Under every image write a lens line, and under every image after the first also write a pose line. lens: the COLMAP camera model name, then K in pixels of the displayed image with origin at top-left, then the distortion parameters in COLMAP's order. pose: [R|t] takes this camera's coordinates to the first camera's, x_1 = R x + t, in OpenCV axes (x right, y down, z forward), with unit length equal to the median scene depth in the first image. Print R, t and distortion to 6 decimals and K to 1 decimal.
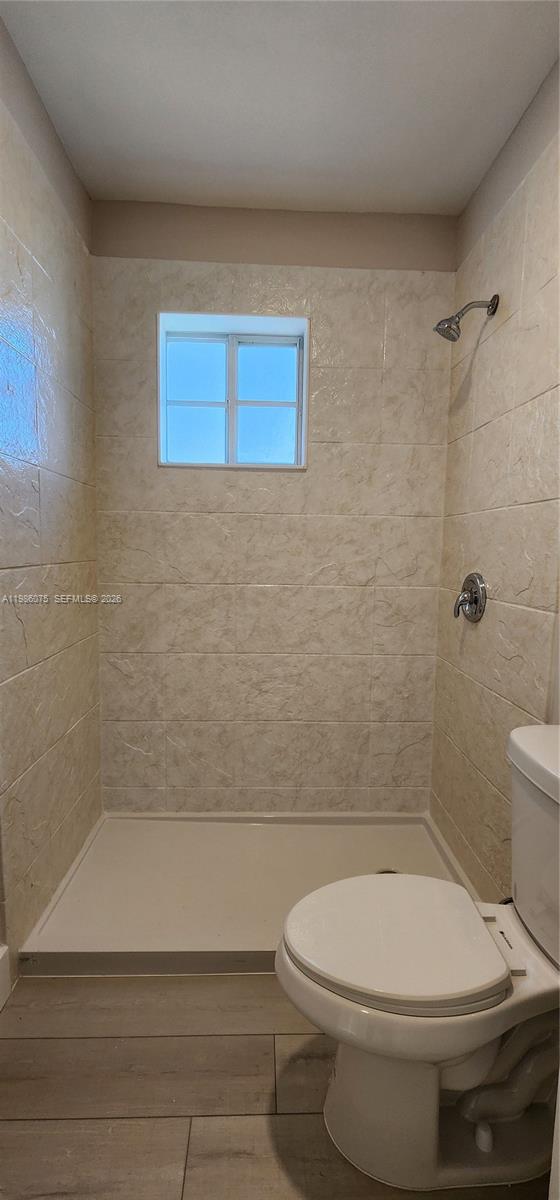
lens RADIAL K [[495.3, 0, 282.4], [0, 495.3, 598.2], [0, 0, 1]] dist [0.002280, 0.000287]
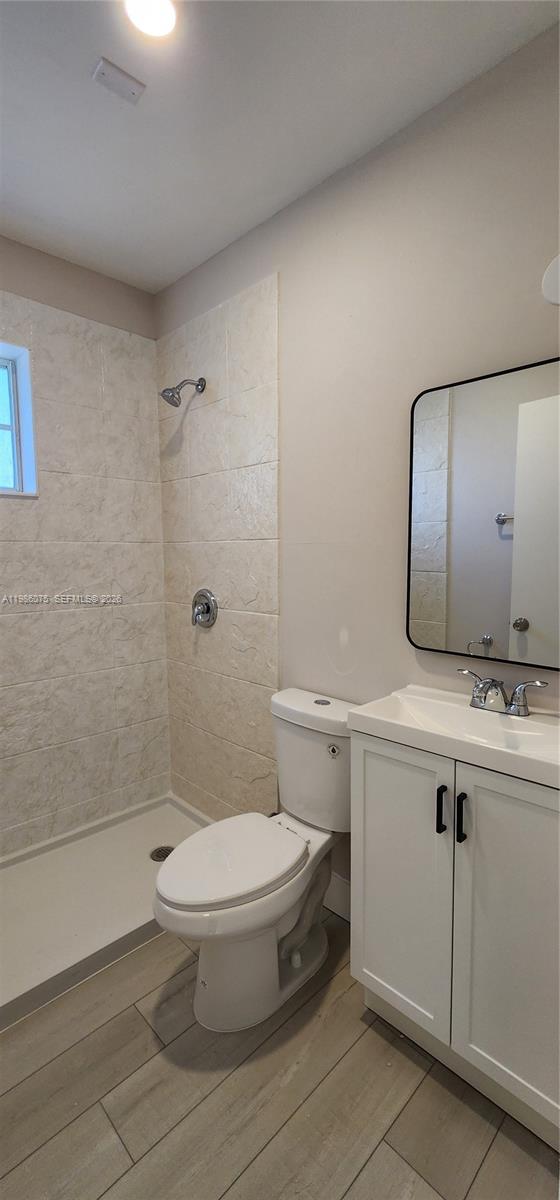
lens RADIAL K [[495.3, 0, 282.4], [0, 495.3, 598.2], [0, 0, 1]] dist [0.002280, 0.000287]
pose [[0.737970, -0.082394, 0.669785, -0.273234], [0.087197, 0.995840, 0.026431, -0.037104], [-0.669176, 0.038898, 0.742085, -0.075503]]
